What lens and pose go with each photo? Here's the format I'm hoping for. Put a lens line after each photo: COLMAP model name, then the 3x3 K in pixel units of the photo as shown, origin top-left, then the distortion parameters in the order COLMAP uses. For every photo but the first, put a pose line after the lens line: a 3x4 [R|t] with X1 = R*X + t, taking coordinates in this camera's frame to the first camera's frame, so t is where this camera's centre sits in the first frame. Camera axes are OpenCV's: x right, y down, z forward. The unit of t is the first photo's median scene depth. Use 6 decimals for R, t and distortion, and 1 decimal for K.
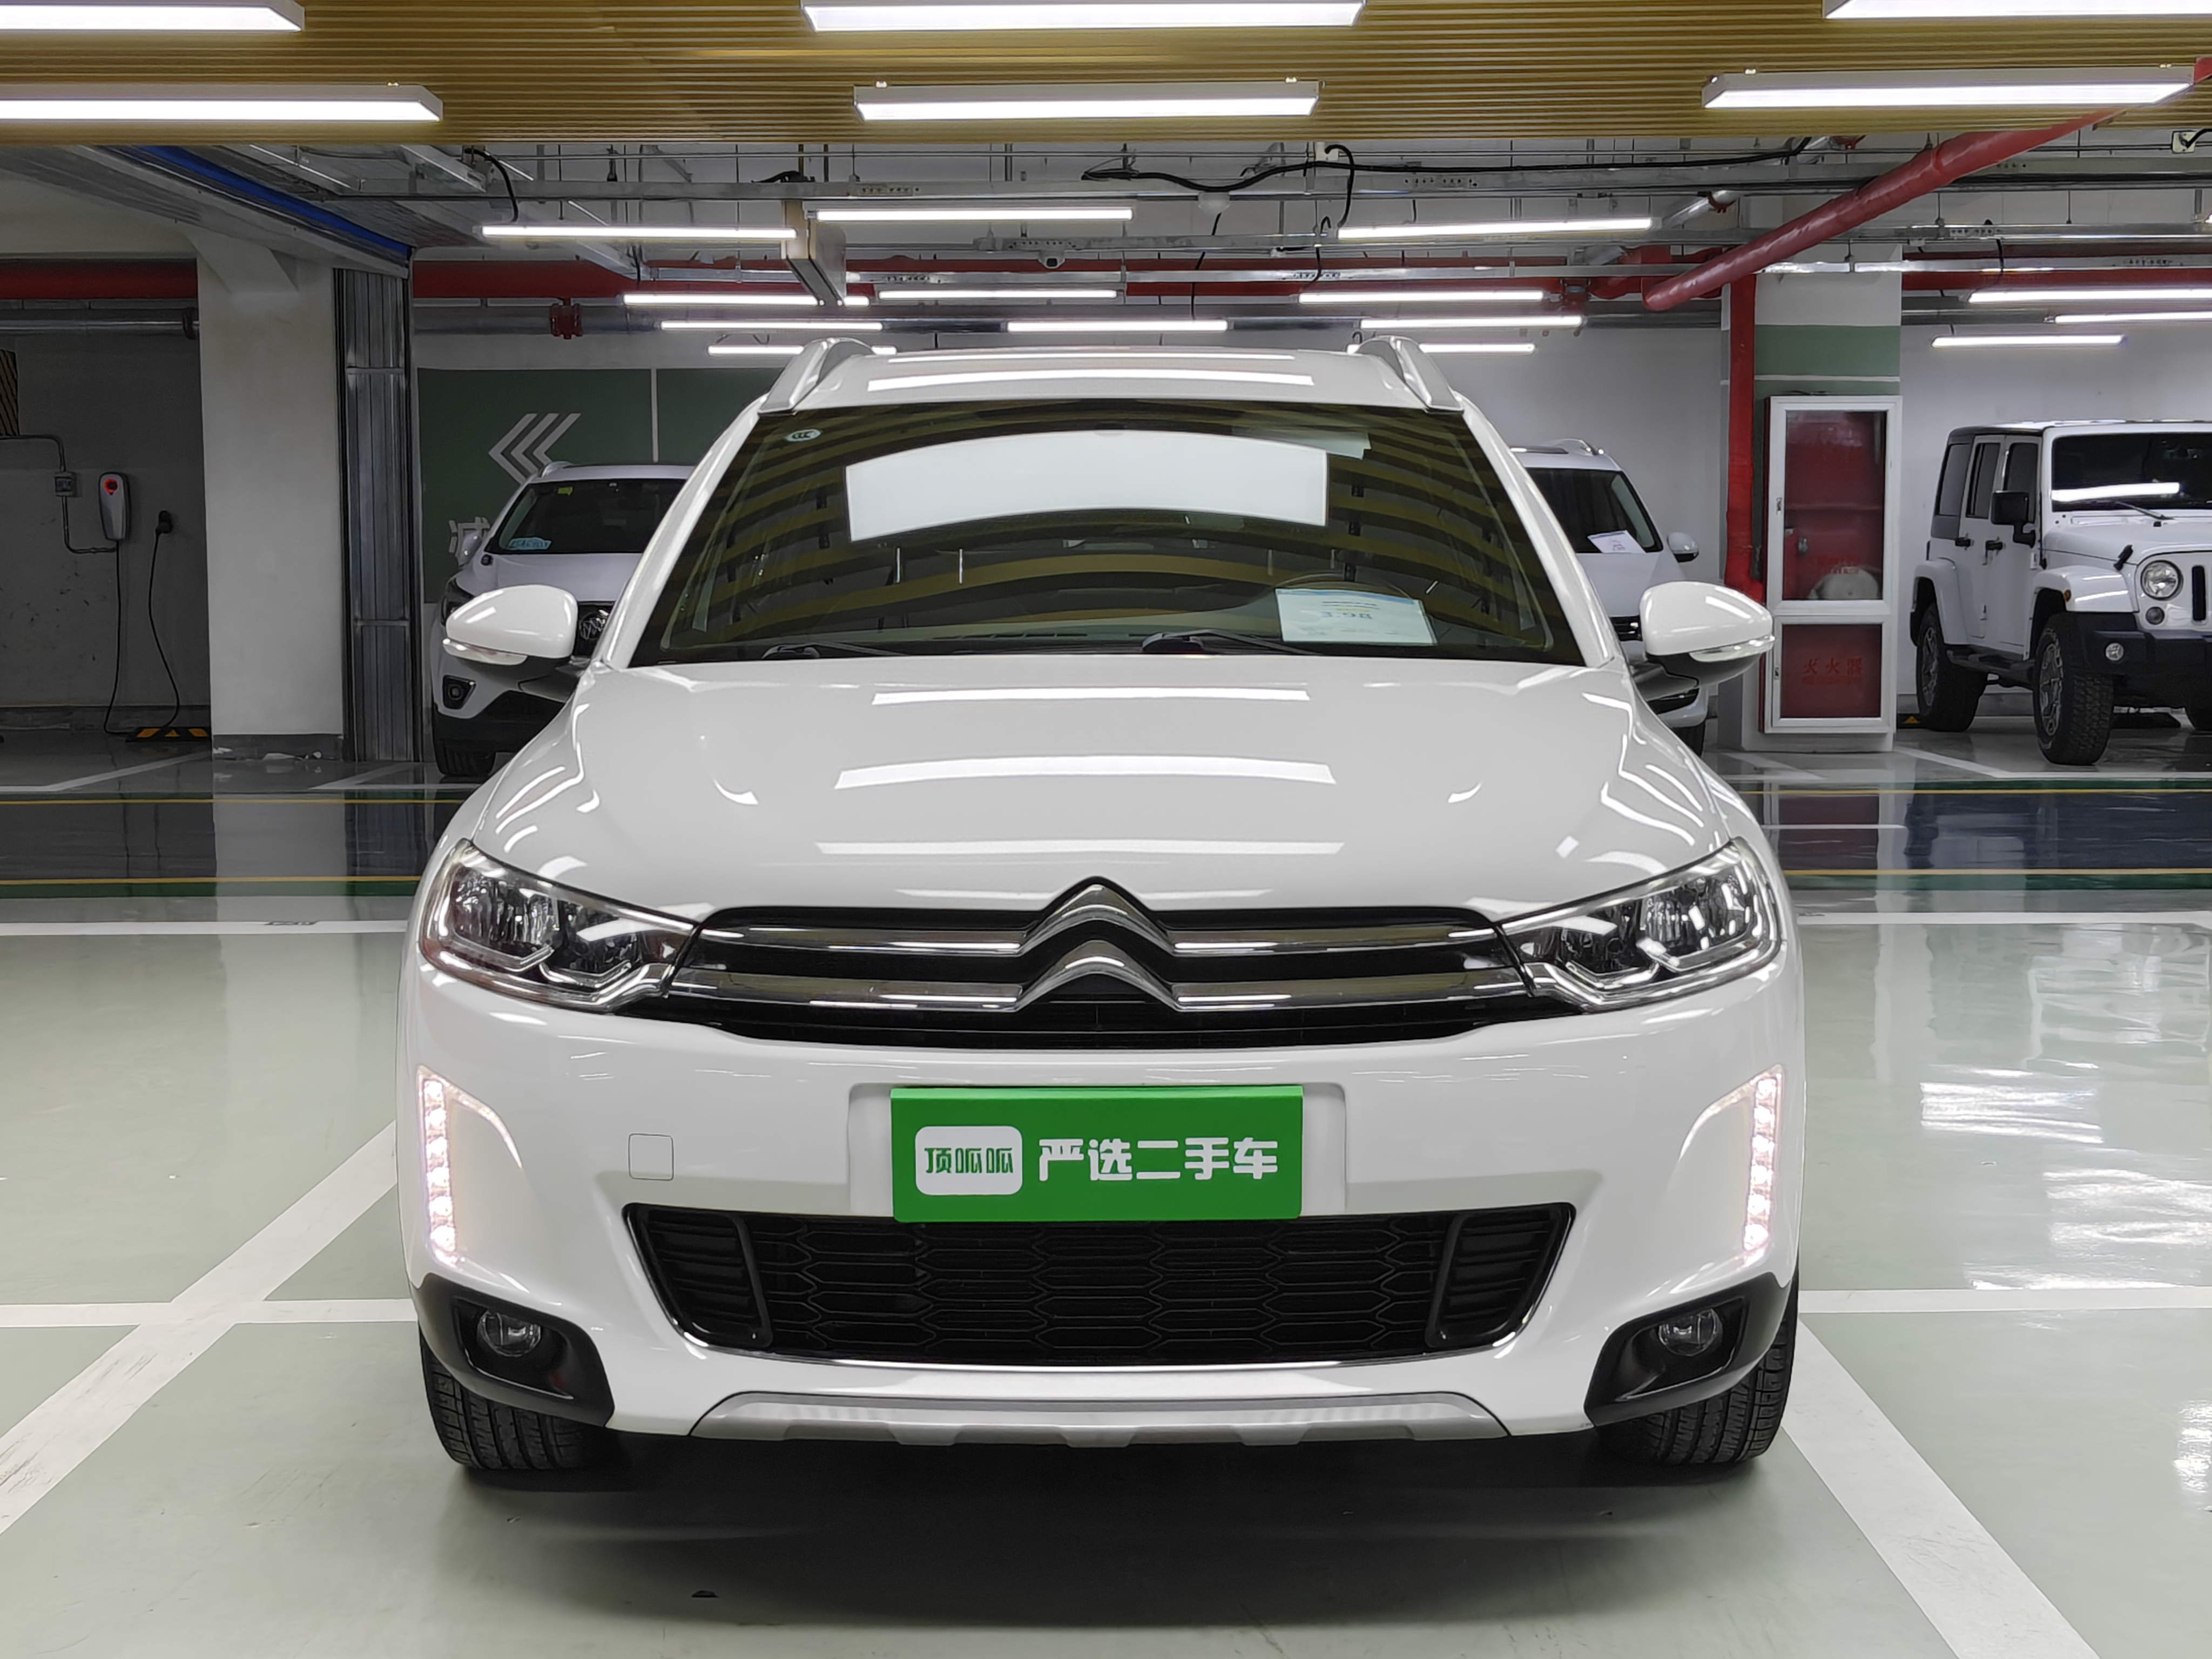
lens RADIAL K [[3361.0, 0, 1127.3], [0, 3361.0, 834.2], [0, 0, 1]] dist [0.098115, 0.000000]
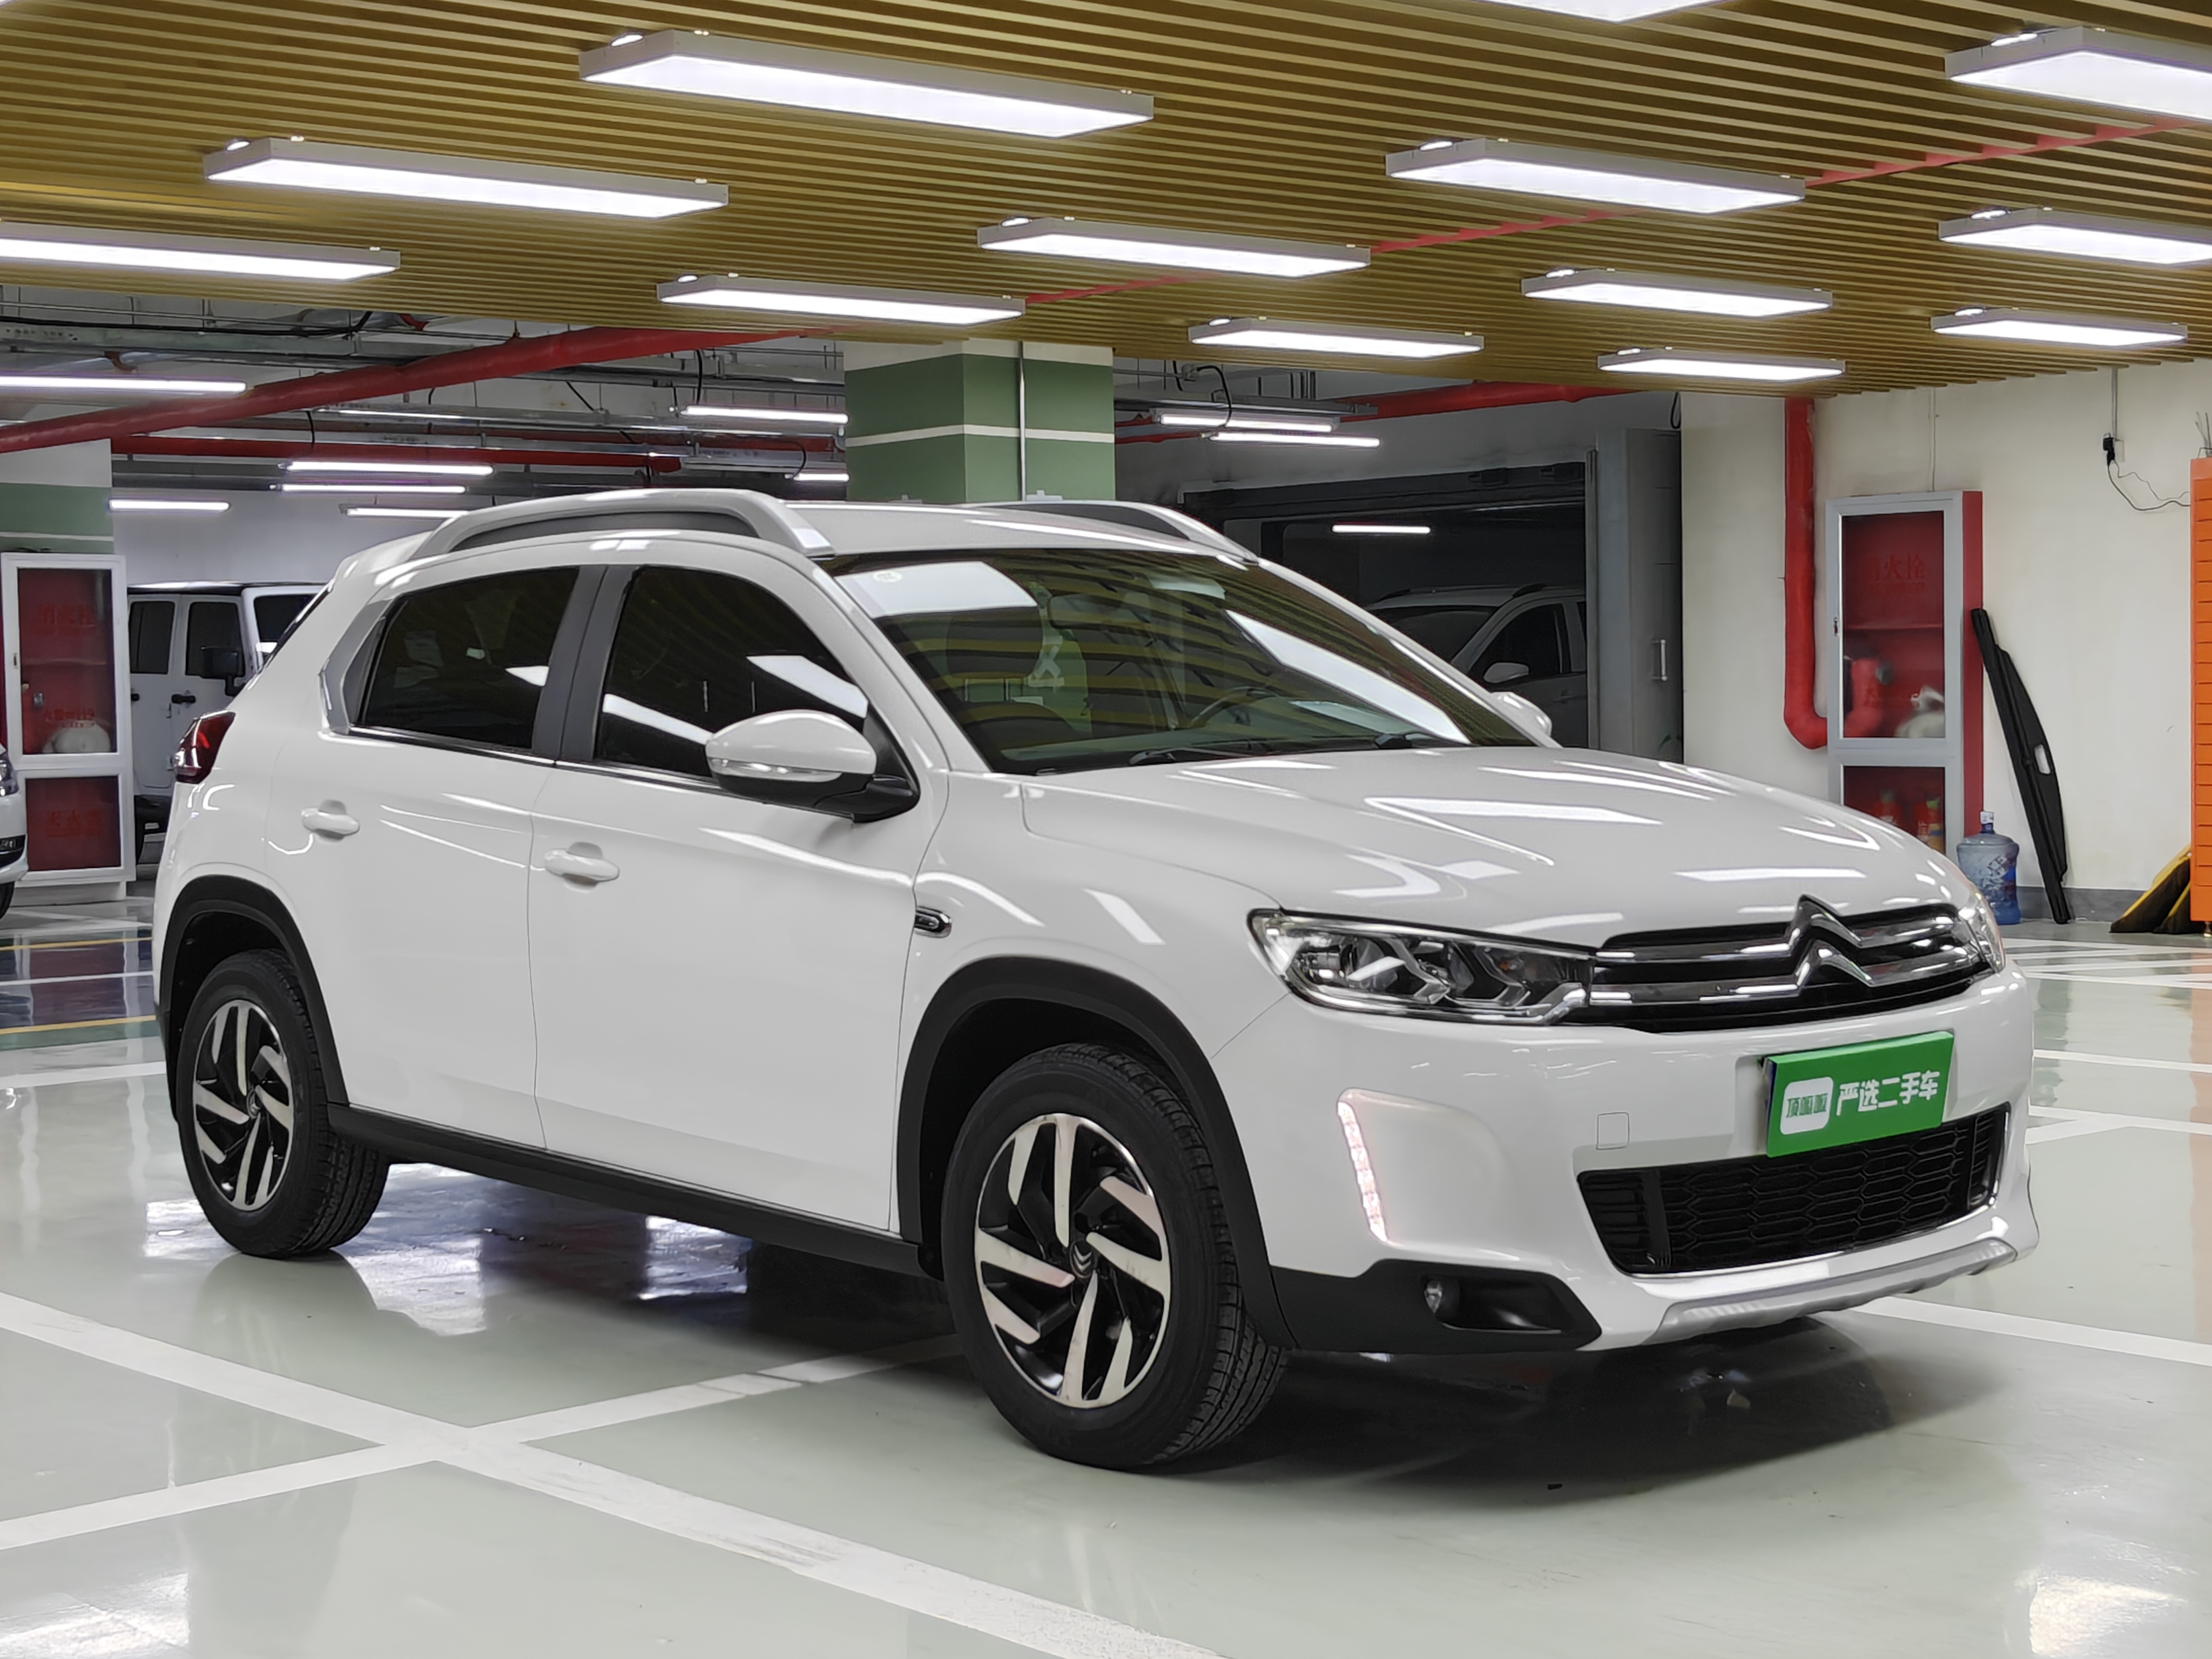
lens RADIAL K [[3361.0, 0, 1099.0], [0, 3361.0, 830.2], [0, 0, 1]] dist [0.098115, 0.000000]
pose [[0.751636, -0.042254, 0.658223, -1.113810], [0.075095, 0.996939, -0.021754, -0.004939], [-0.655289, 0.065780, 0.752509, 0.153106]]
